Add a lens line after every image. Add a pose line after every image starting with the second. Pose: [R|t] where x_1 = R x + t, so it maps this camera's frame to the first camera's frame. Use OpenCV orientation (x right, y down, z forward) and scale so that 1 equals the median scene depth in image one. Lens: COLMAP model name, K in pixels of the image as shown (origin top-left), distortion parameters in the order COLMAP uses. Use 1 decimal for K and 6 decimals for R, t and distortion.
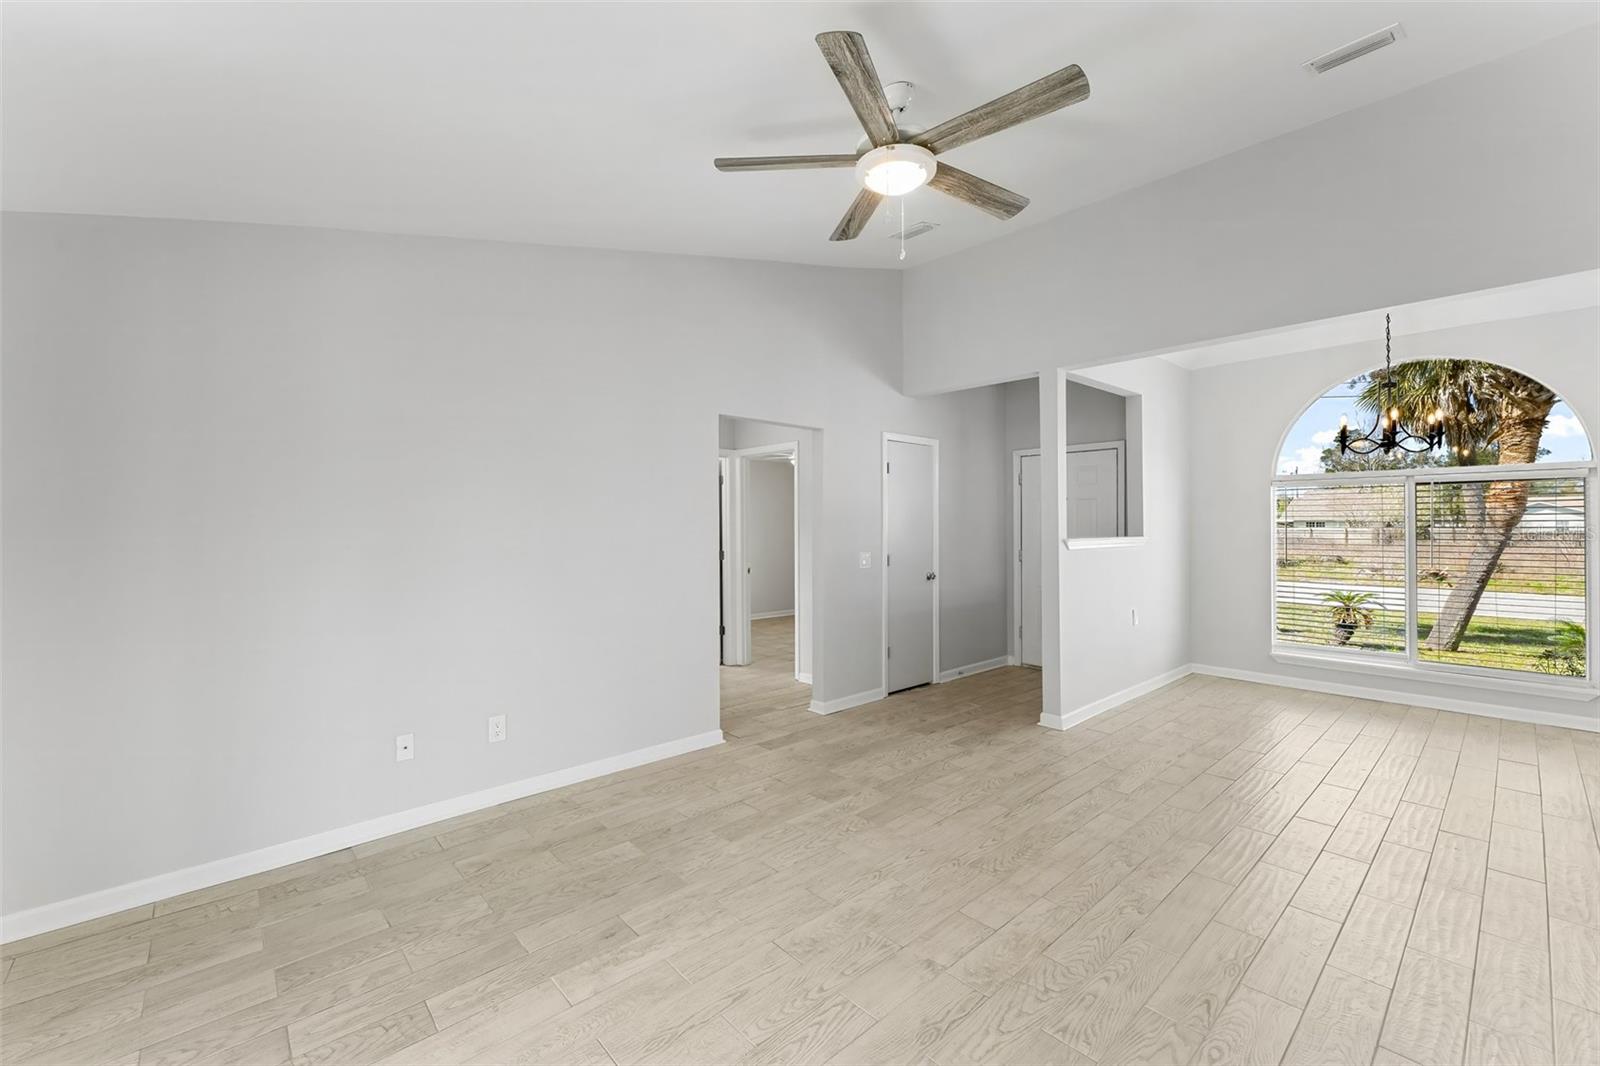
lens RADIAL K [[659.1, 0, 794.6], [0, 659.1, 524.6], [0, 0, 1]] dist [0.002165, 0.000463]
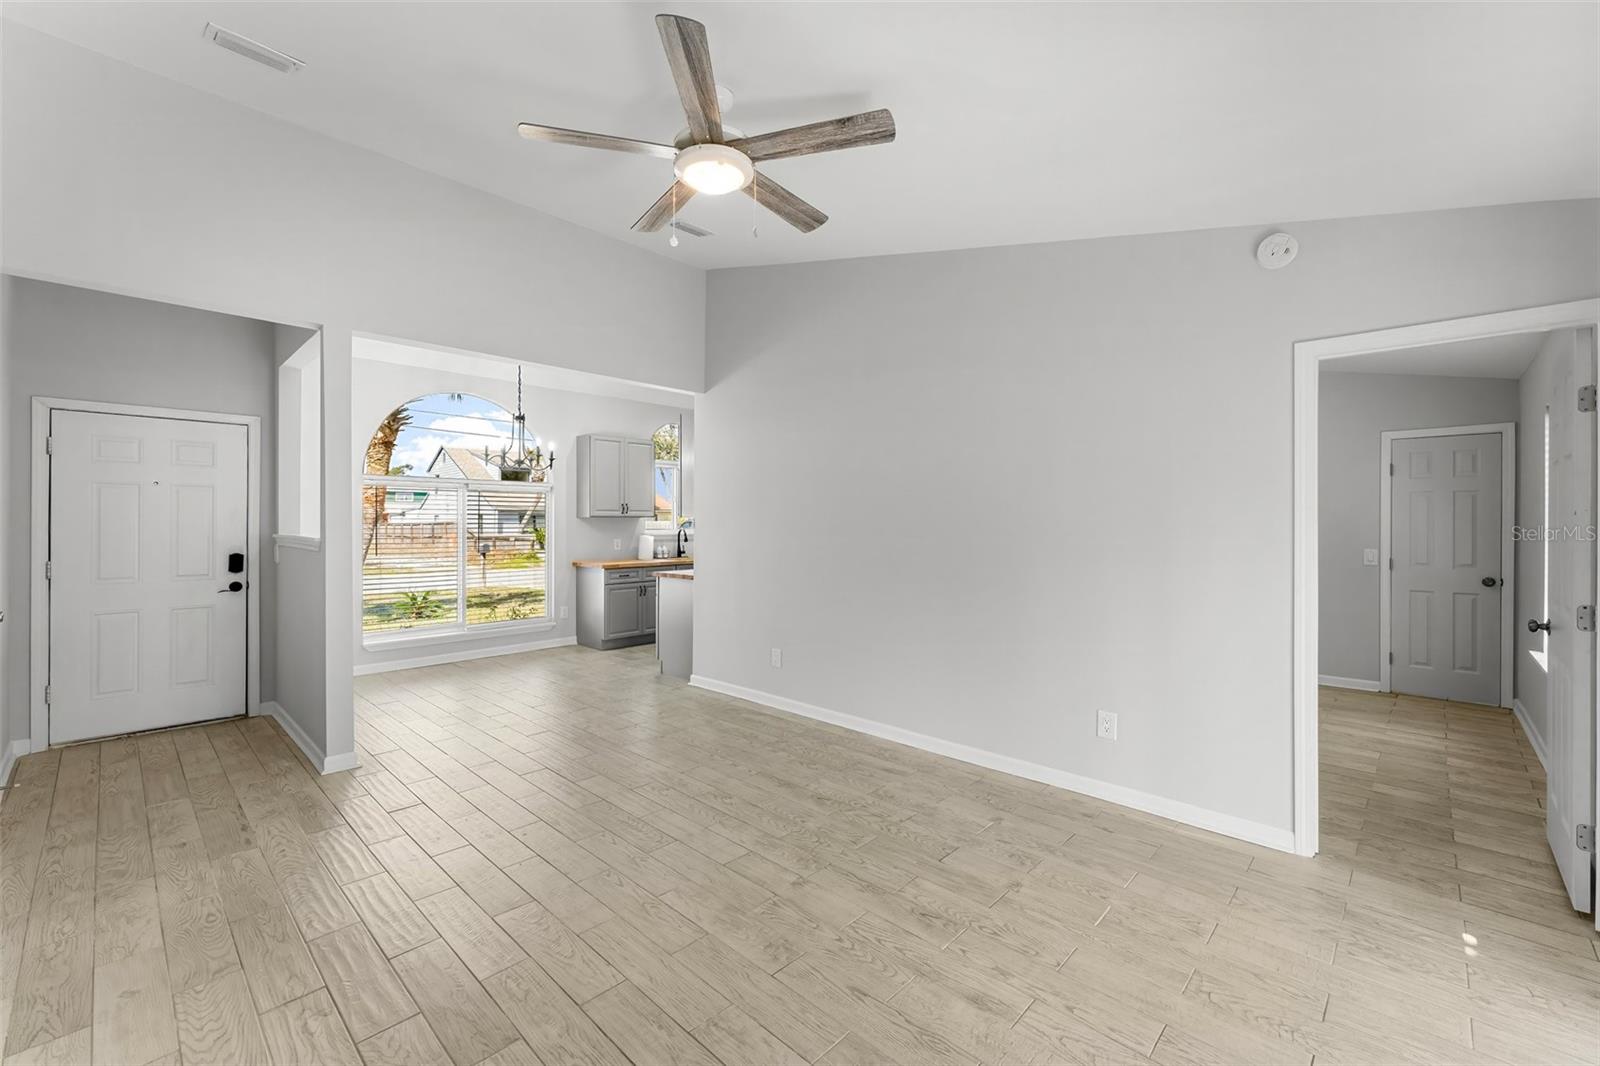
lens RADIAL K [[659.1, 0, 794.0], [0, 659.1, 528.9], [0, 0, 1]] dist [0.002165, 0.000463]
pose [[-0.067015, -0.009620, 0.997706, -0.486507], [-0.003010, 0.999951, 0.009439, 0.000716], [-0.997747, -0.002371, -0.067041, 0.529900]]
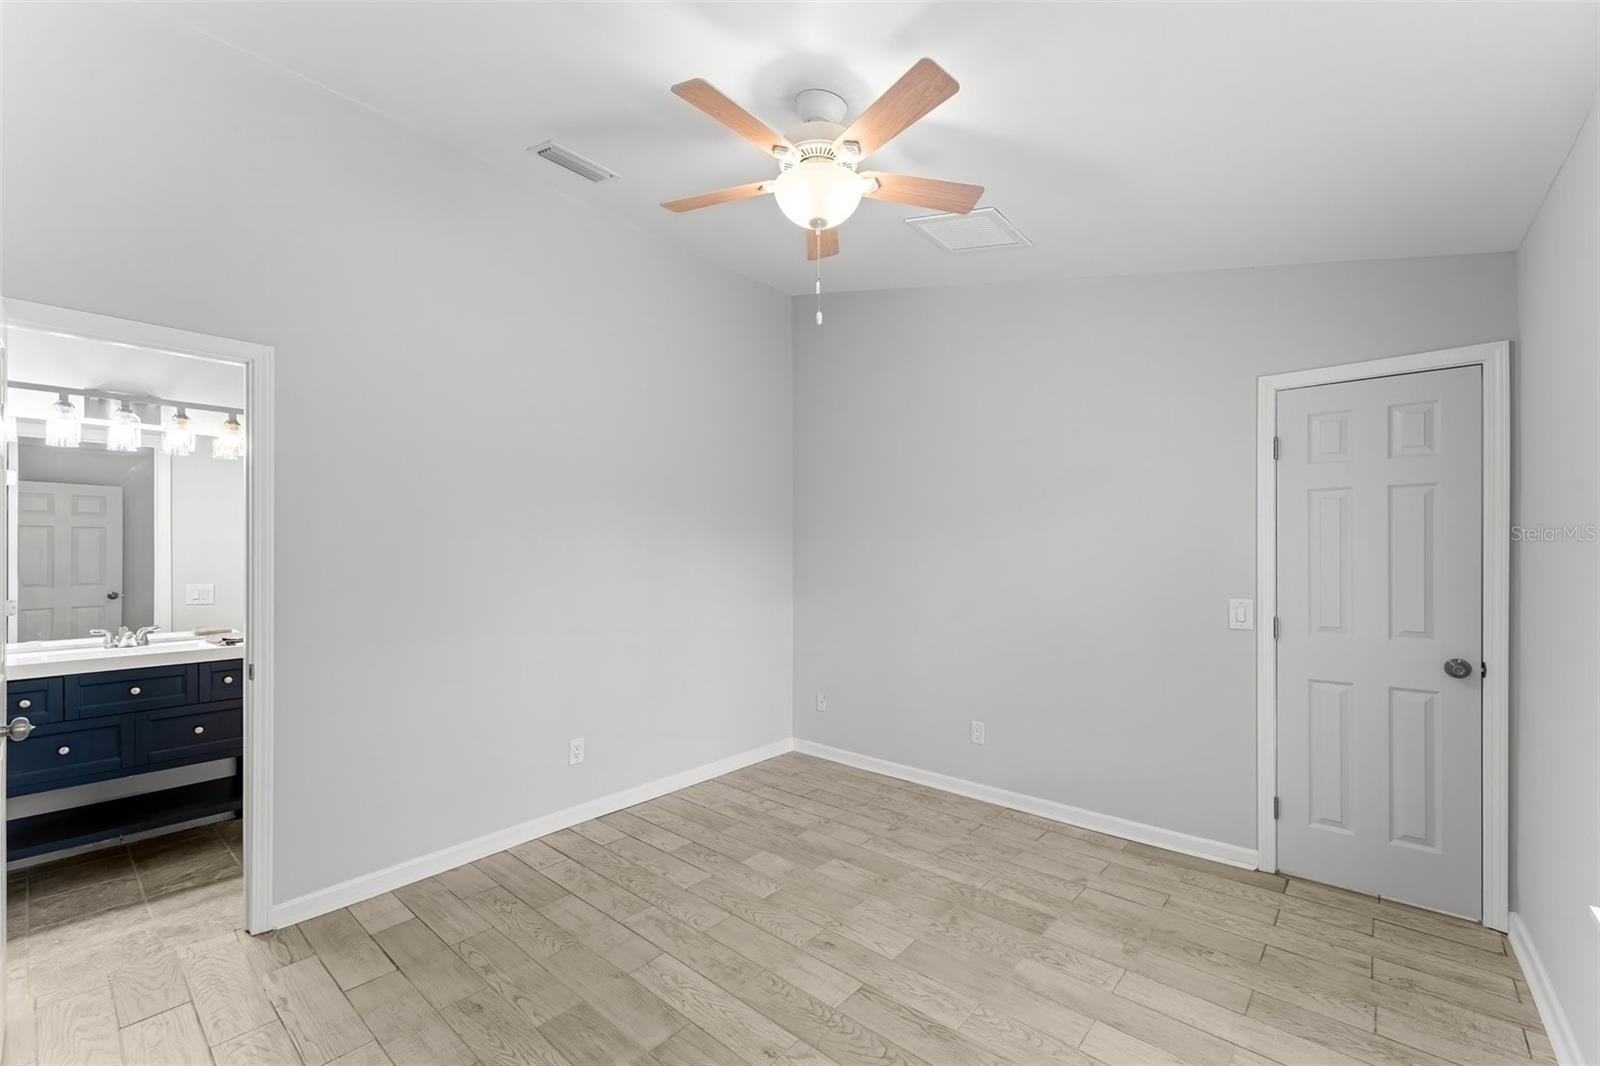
lens RADIAL K [[659.1, 0, 793.8], [0, 659.1, 561.7], [0, 0, 1]] dist [0.002165, 0.000463]
pose [[-0.129090, -0.004049, 0.991625, -0.303416], [-0.004469, 0.999984, 0.003502, 0.003446], [-0.991623, -0.003980, -0.129106, 0.325220]]
